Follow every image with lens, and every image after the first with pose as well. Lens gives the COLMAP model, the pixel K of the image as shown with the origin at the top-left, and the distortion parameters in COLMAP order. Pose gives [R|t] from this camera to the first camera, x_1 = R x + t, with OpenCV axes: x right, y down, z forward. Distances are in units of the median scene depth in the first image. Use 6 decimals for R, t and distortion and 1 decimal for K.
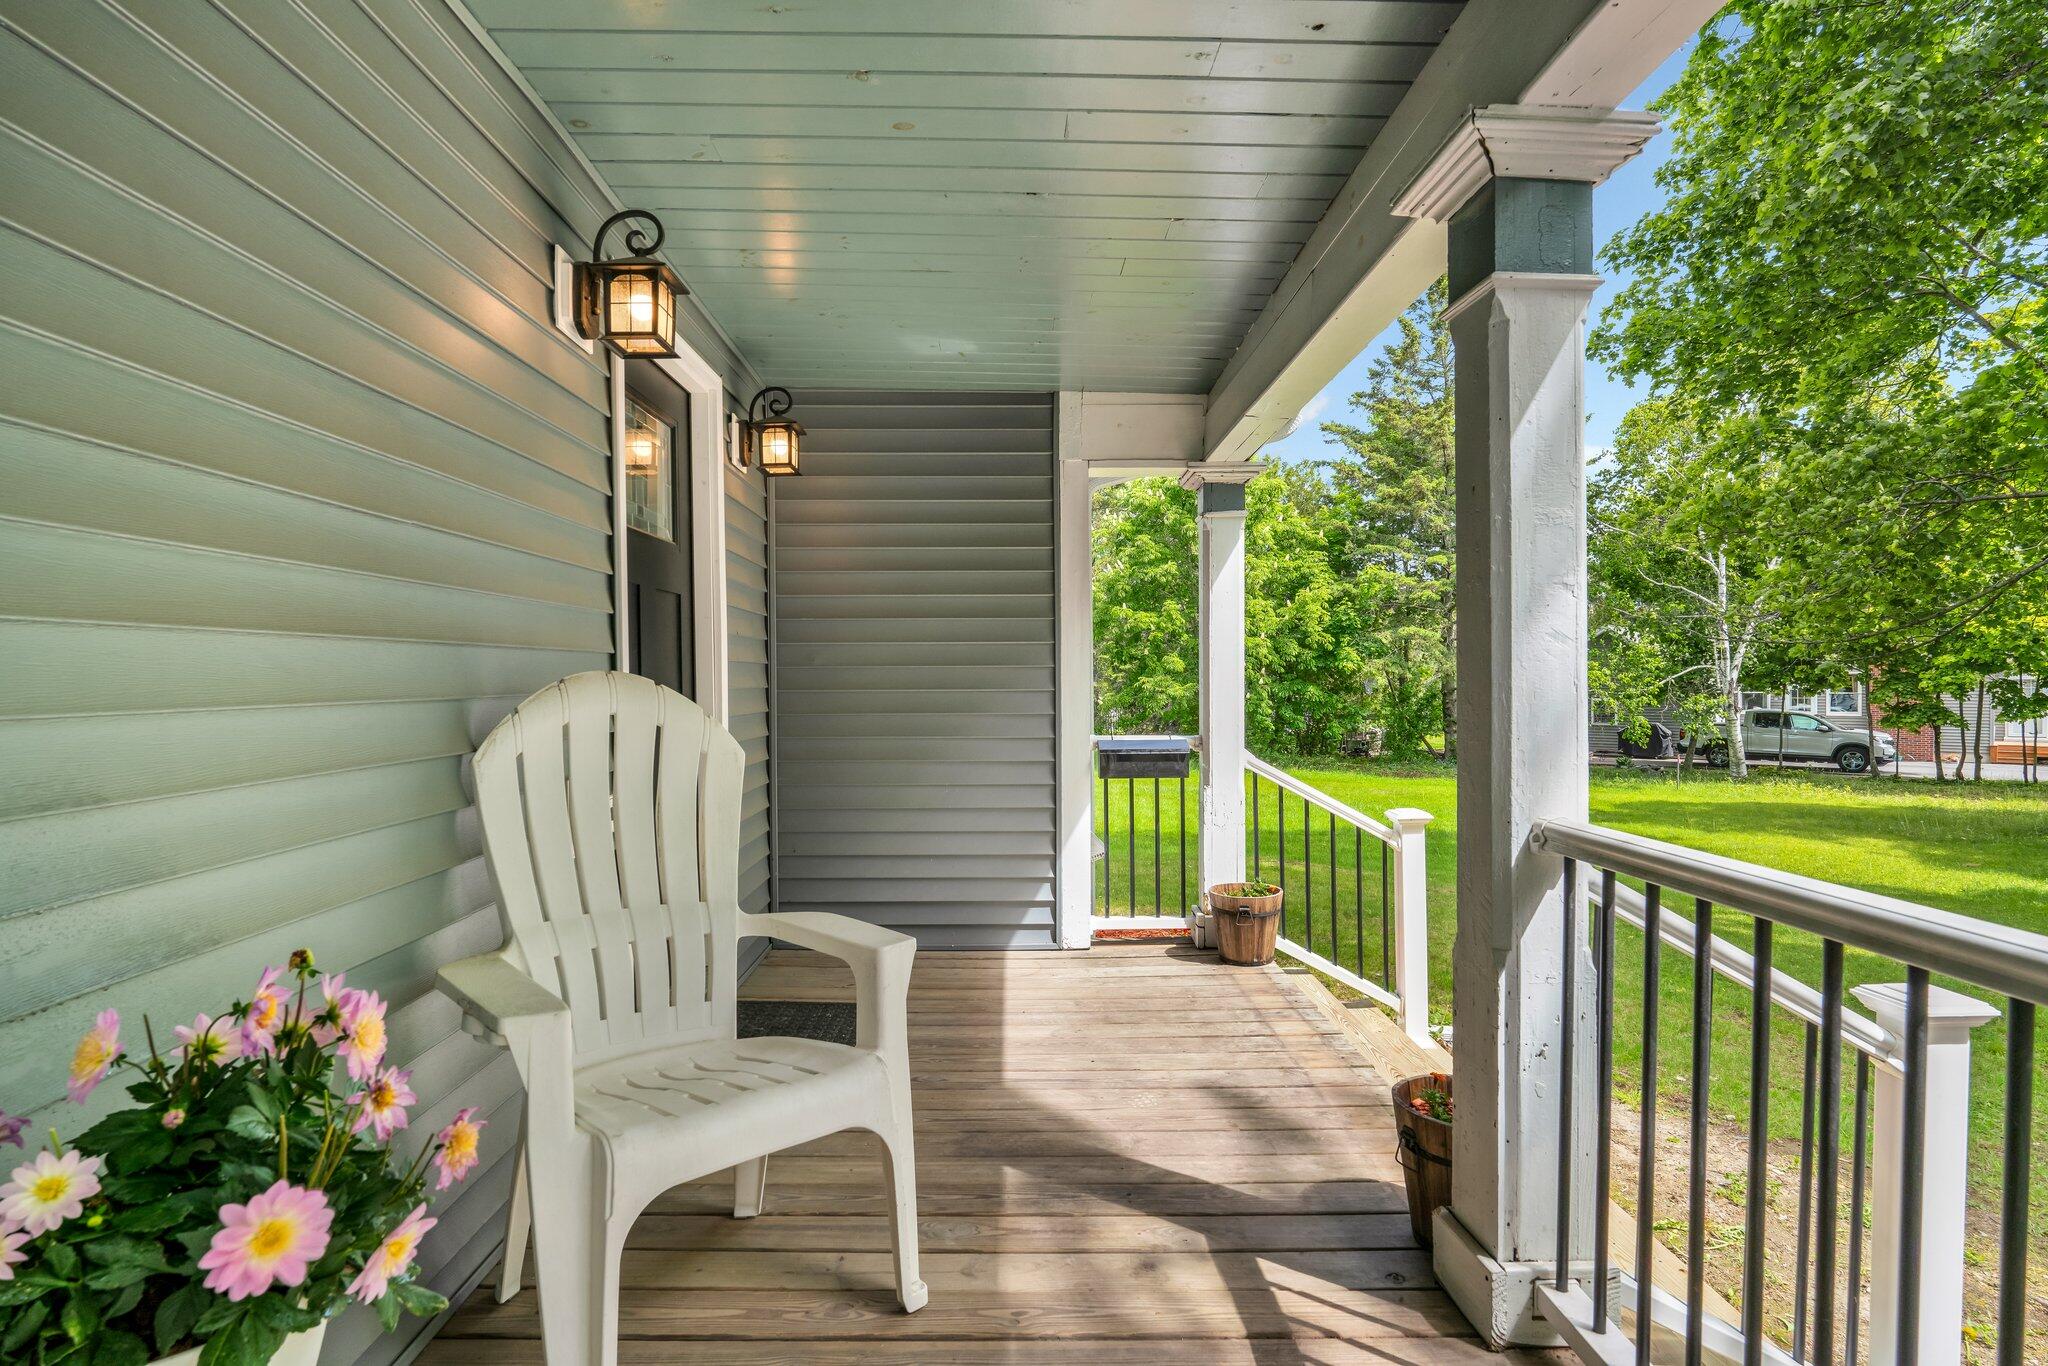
lens RADIAL K [[1068.2, 0, 1028.6], [0, 1068.2, 686.1], [0, 0, 1]] dist [-0.007660, 0.001503]
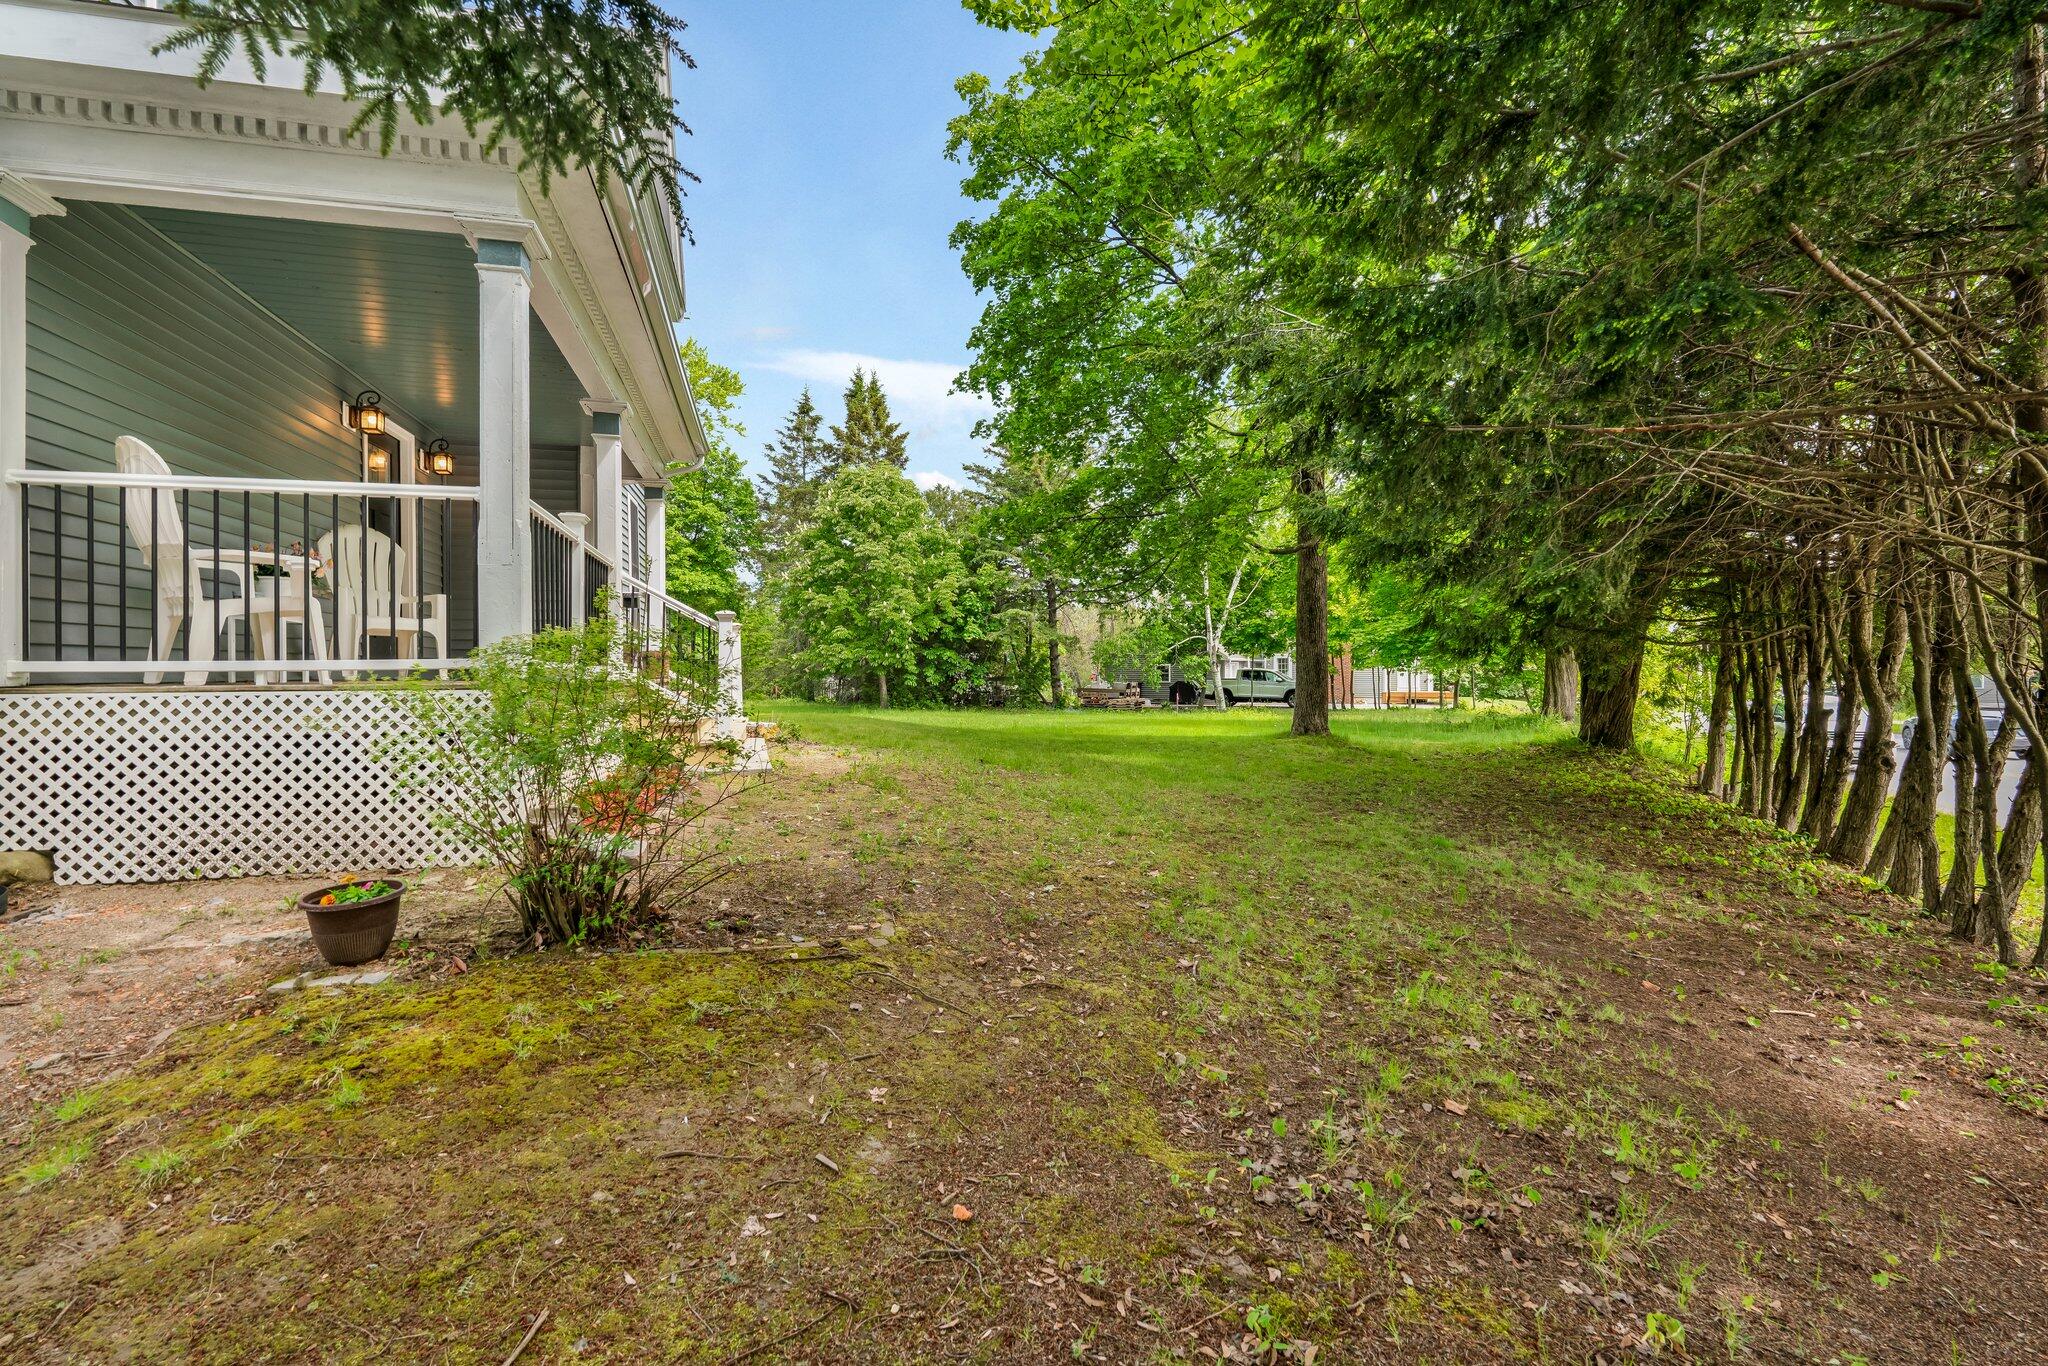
lens RADIAL K [[894.7, 0, 1017.0], [0, 894.7, 669.7], [0, 0, 1]] dist [-0.010639, 0.000756]
pose [[0.967286, 0.000795, 0.253689, 0.067573], [-0.000053, 0.999996, -0.002932, 0.032979], [-0.253690, 0.002822, 0.967281, -0.168448]]
